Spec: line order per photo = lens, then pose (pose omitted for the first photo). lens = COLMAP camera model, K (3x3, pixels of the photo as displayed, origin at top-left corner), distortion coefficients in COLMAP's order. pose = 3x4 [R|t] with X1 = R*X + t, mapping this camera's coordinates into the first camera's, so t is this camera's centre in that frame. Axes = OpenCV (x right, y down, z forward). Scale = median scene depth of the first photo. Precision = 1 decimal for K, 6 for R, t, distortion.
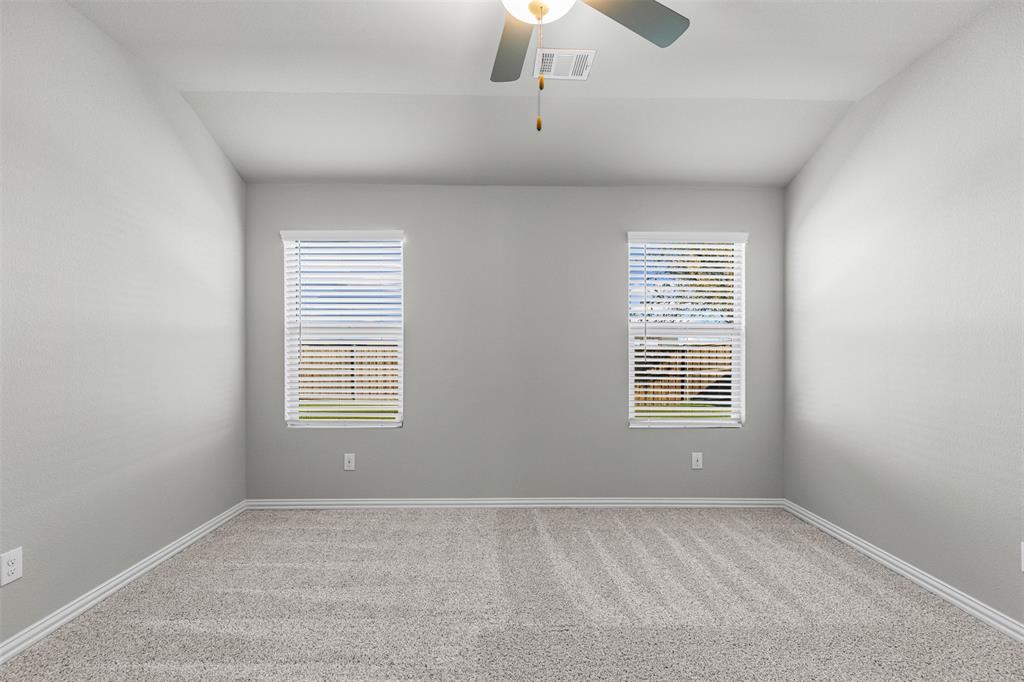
lens RADIAL K [[464.6, 0, 510.1], [0, 464.6, 346.2], [0, 0, 1]] dist [0.013593, -0.000253]
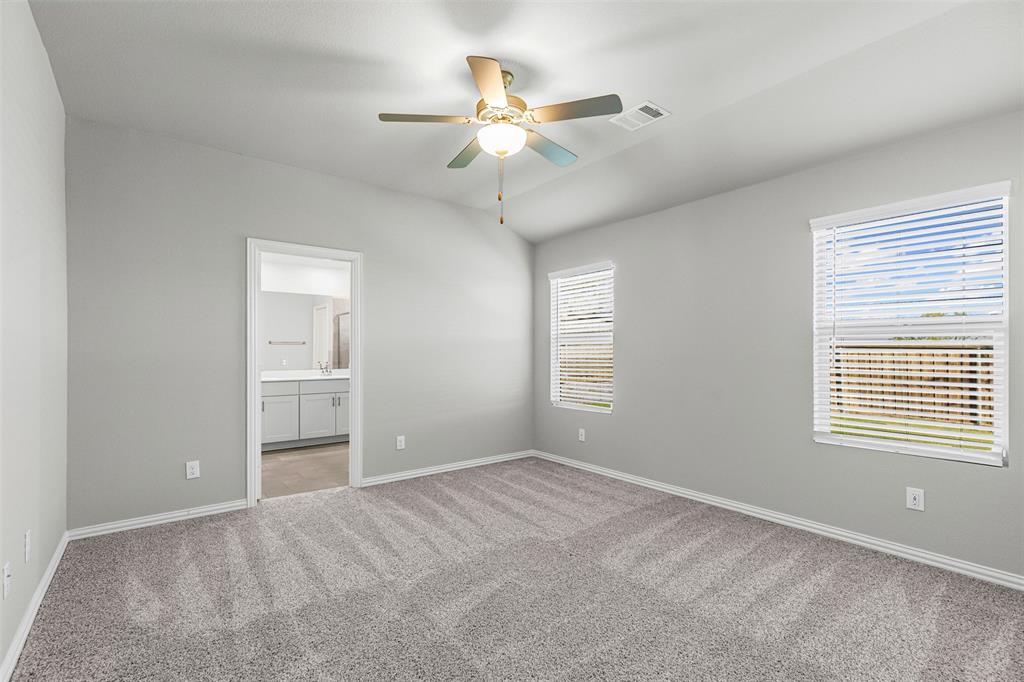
lens RADIAL K [[464.6, 0, 507.5], [0, 464.6, 342.7], [0, 0, 1]] dist [0.013593, -0.000253]
pose [[0.598722, -0.018135, -0.800752, 0.637050], [0.005881, 0.999816, -0.018246, 0.000783], [0.800936, 0.006215, 0.598718, 0.005112]]
